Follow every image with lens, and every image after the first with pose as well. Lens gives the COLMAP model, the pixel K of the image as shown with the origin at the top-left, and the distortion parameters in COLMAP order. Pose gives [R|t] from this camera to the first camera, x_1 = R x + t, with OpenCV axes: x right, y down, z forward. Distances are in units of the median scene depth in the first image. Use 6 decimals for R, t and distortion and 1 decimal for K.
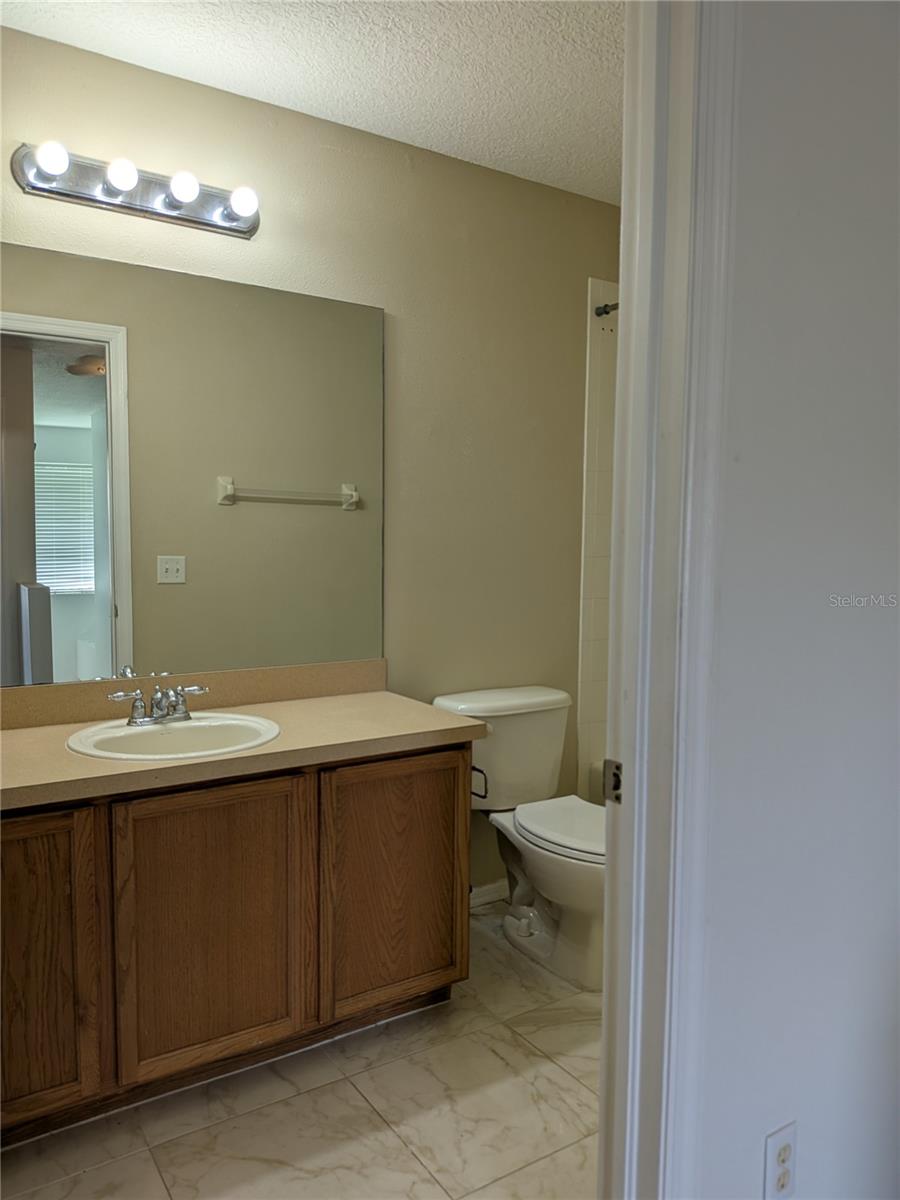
lens RADIAL K [[875.4, 0, 445.2], [0, 875.4, 601.7], [0, 0, 1]] dist [0.039007, -0.066021]
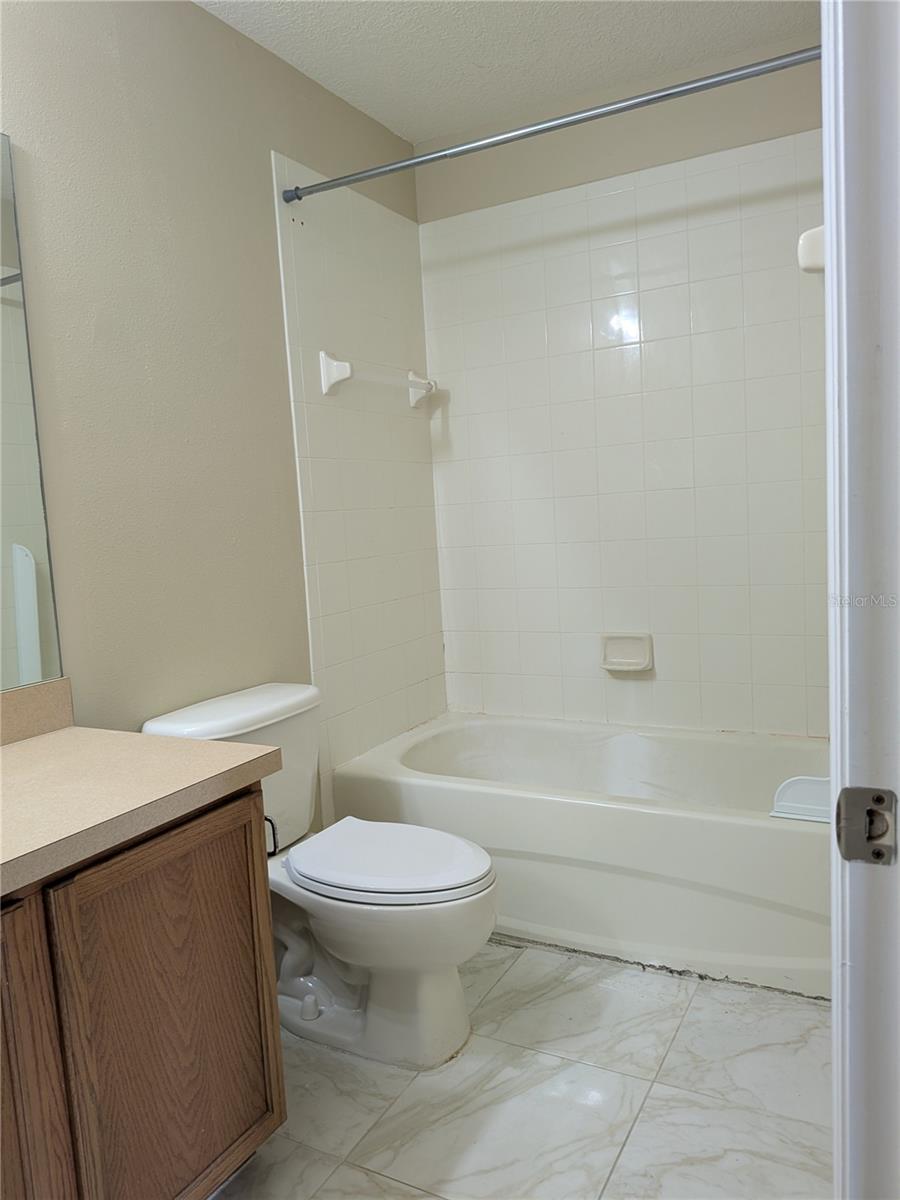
lens RADIAL K [[875.4, 0, 422.2], [0, 875.4, 599.3], [0, 0, 1]] dist [0.039007, -0.066021]
pose [[0.885181, -0.113697, 0.451140, -0.148633], [0.107608, 0.993419, 0.039226, 0.008522], [-0.452631, 0.013824, 0.891591, 0.341585]]
